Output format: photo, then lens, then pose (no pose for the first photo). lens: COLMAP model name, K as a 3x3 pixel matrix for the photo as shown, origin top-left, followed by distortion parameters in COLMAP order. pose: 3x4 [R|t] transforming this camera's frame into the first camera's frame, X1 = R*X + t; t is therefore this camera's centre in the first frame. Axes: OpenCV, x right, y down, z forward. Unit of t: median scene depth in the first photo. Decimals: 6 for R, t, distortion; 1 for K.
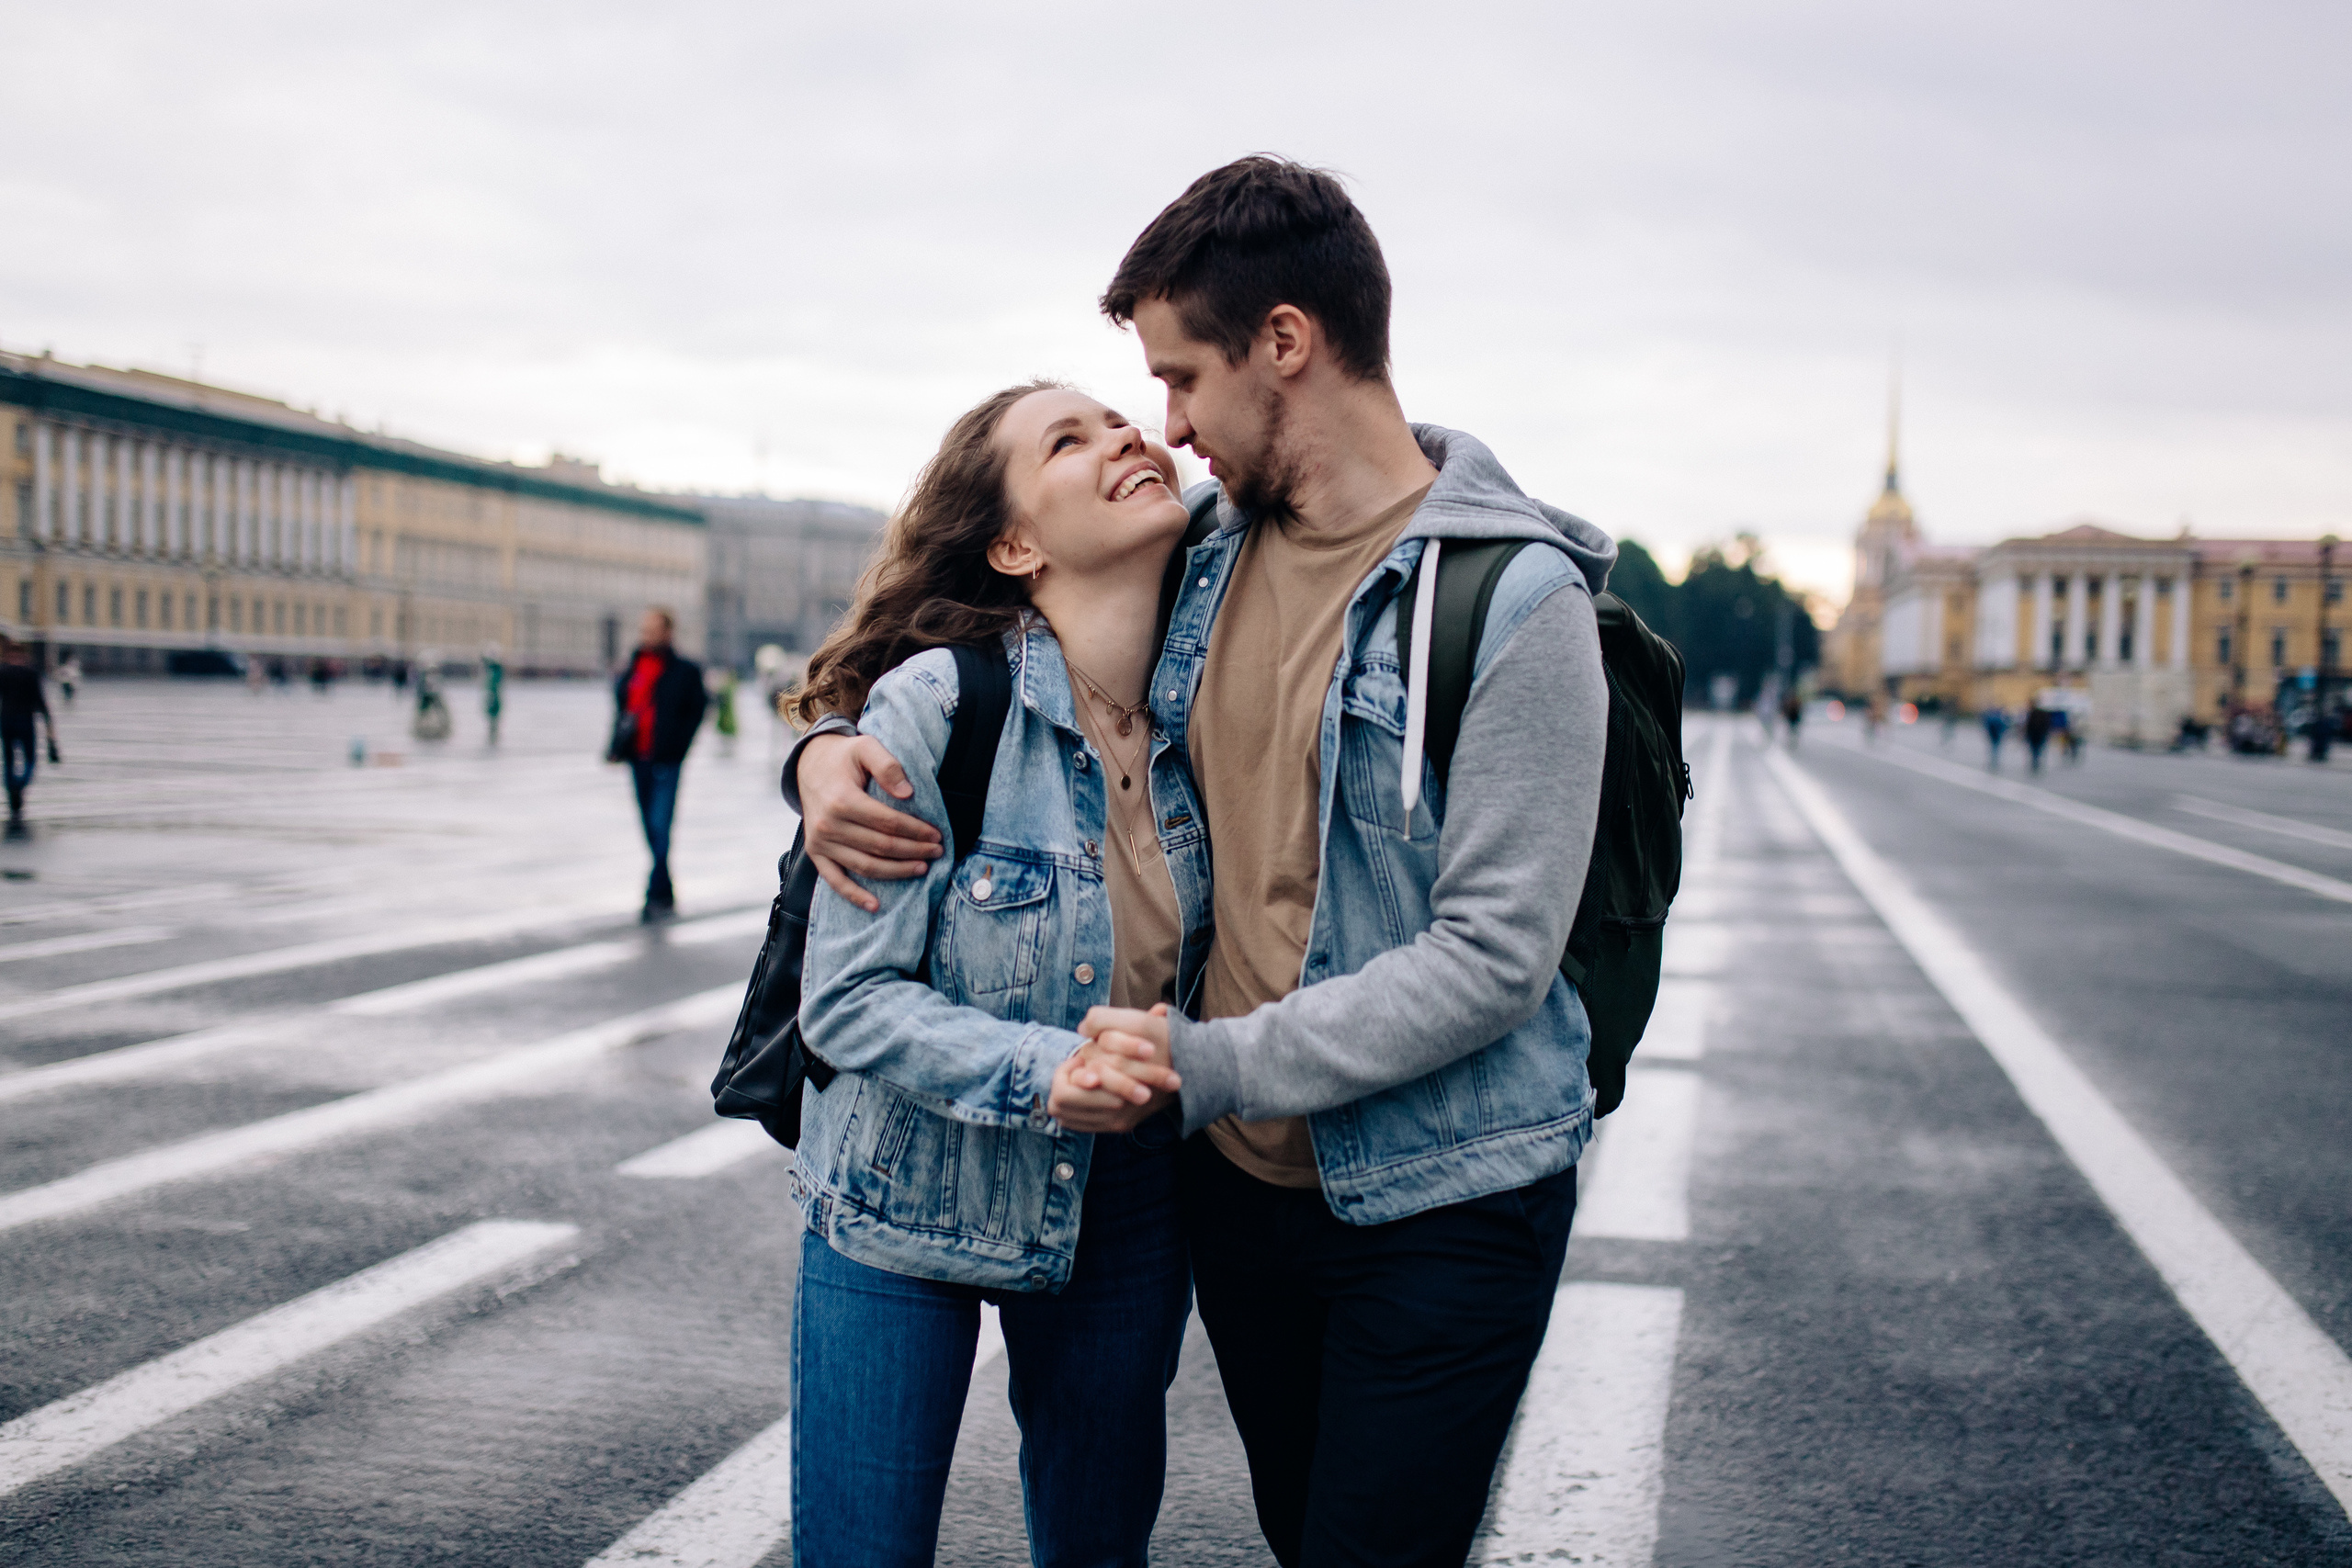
lens RADIAL K [[2260.1, 0, 1215.7], [0, 2260.1, 787.7], [0, 0, 1]] dist [-0.050417, 0.071347]
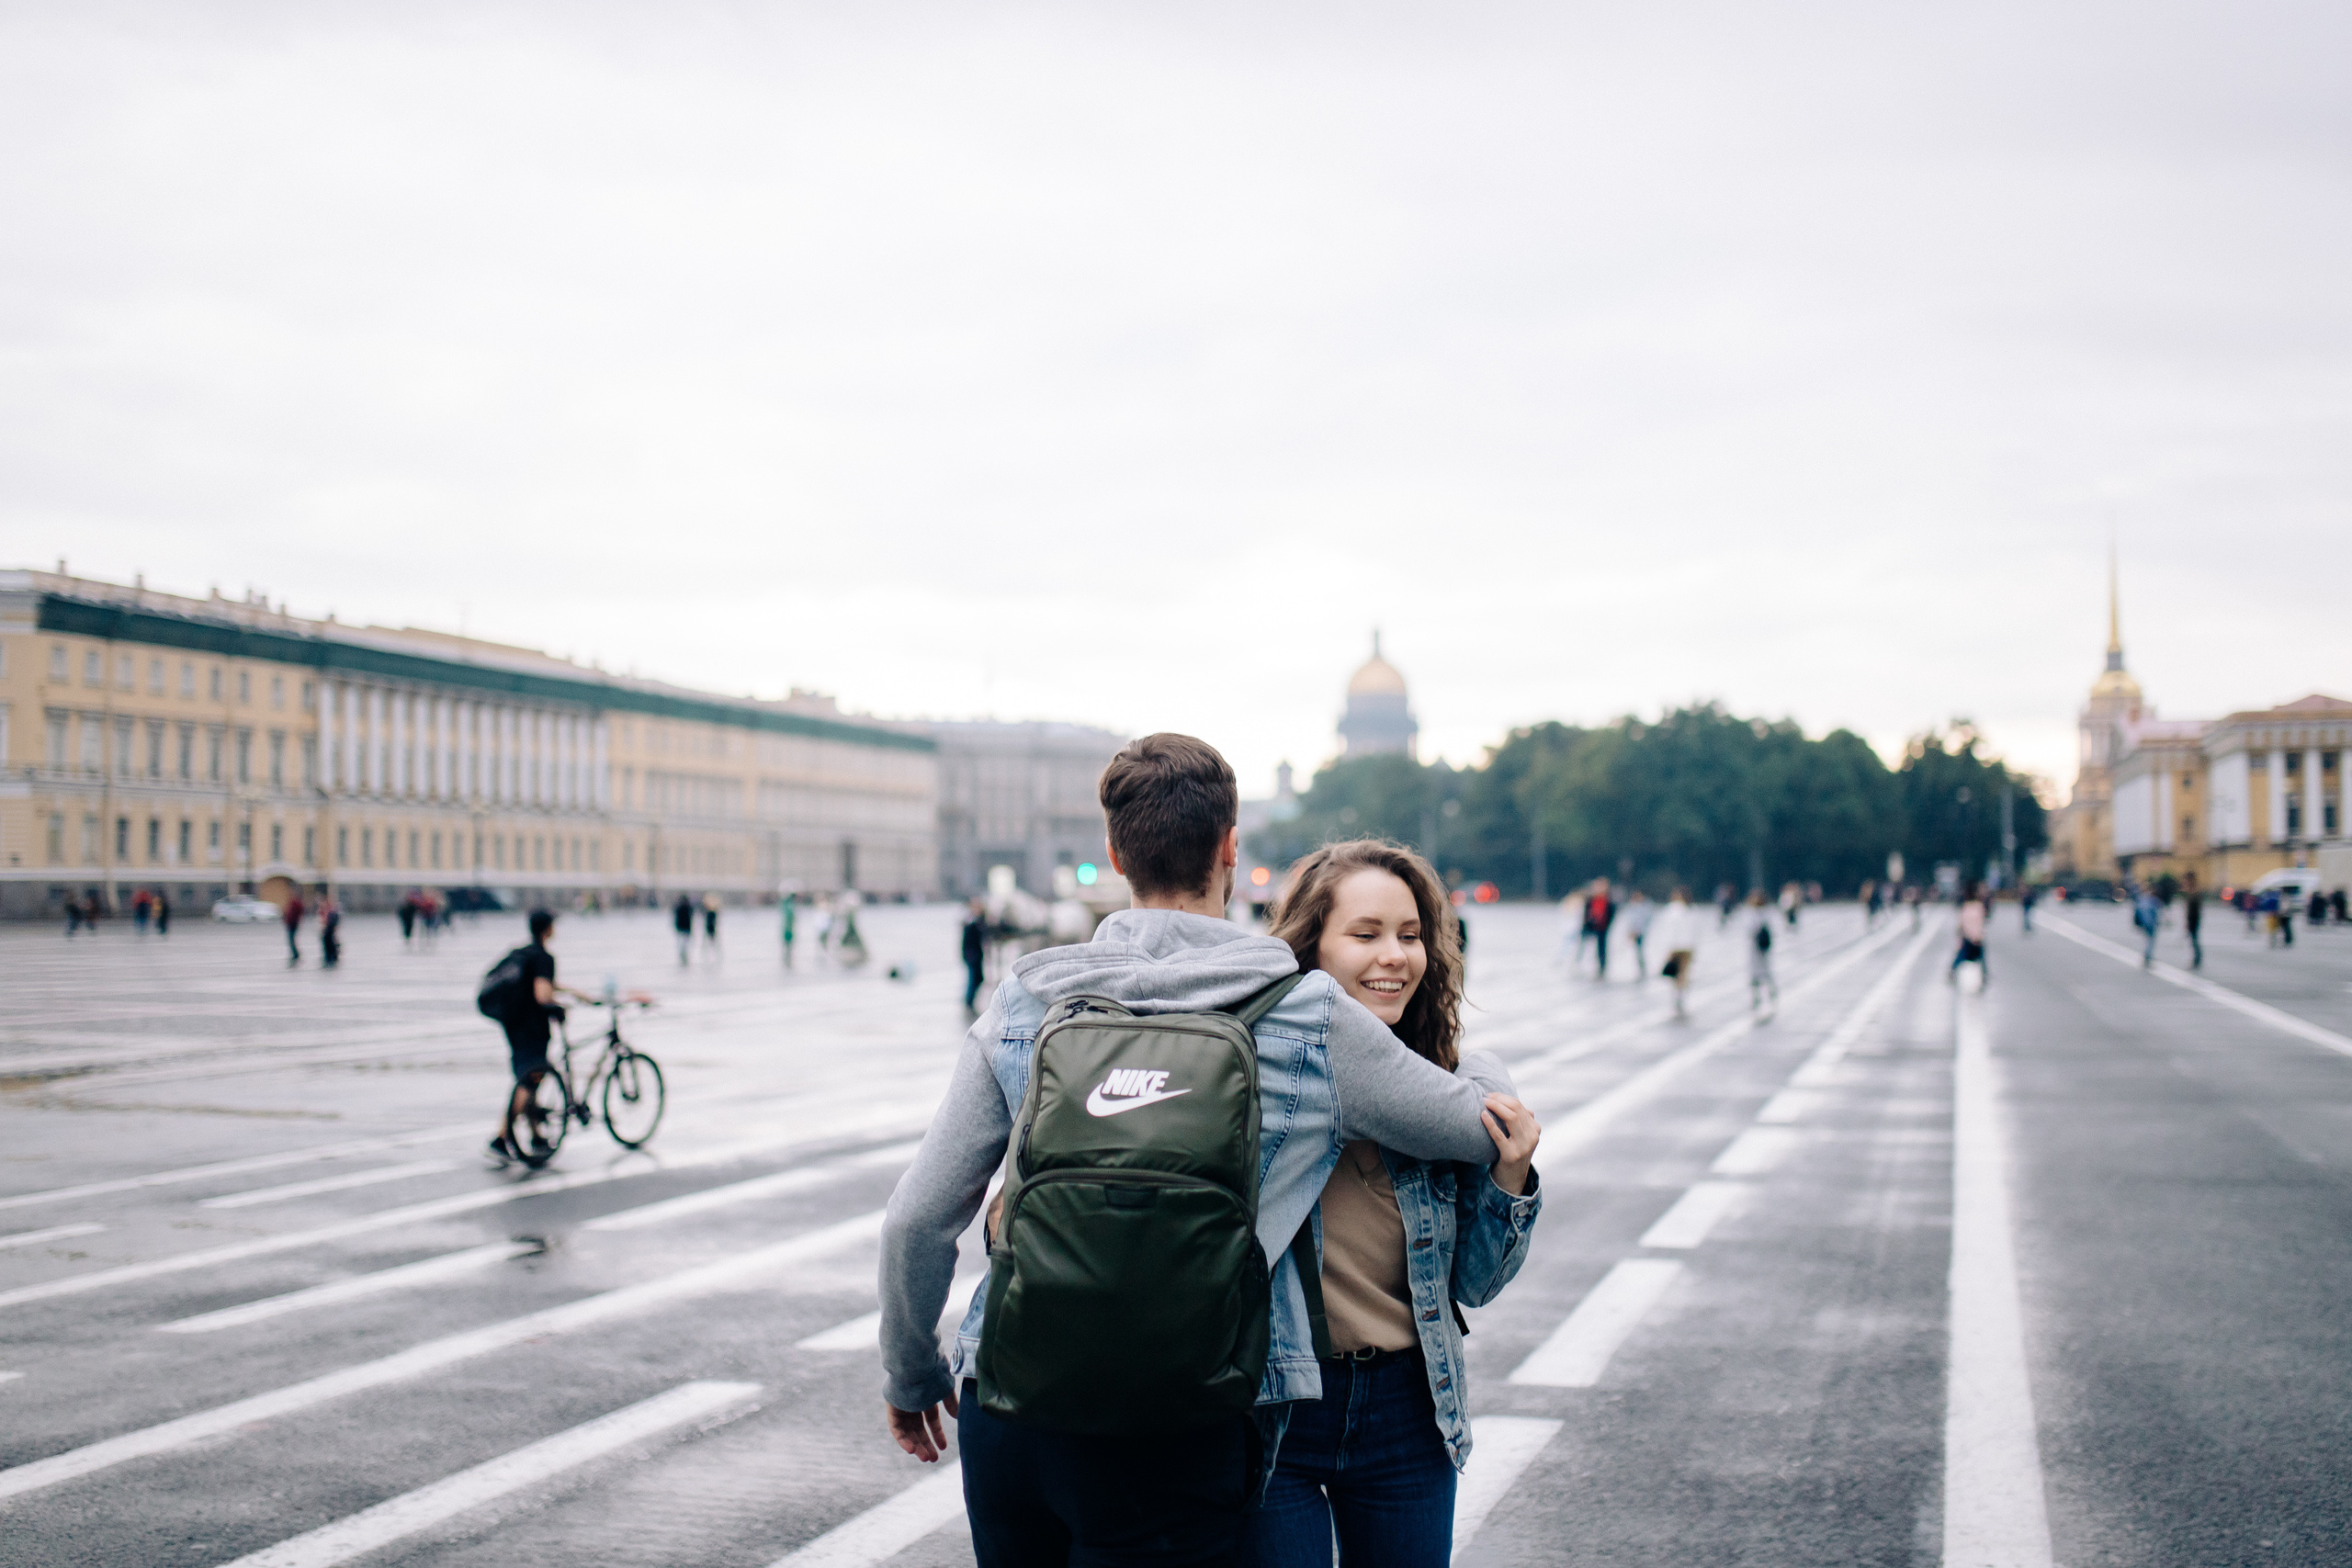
lens RADIAL K [[2260.1, 0, 1215.7], [0, 2260.1, 787.7], [0, 0, 1]] dist [-0.050417, 0.071347]
pose [[0.994197, -0.036949, -0.101027, 0.114542], [0.027715, 0.995435, -0.091324, -0.026041], [0.103940, 0.087994, 0.990683, -0.286343]]
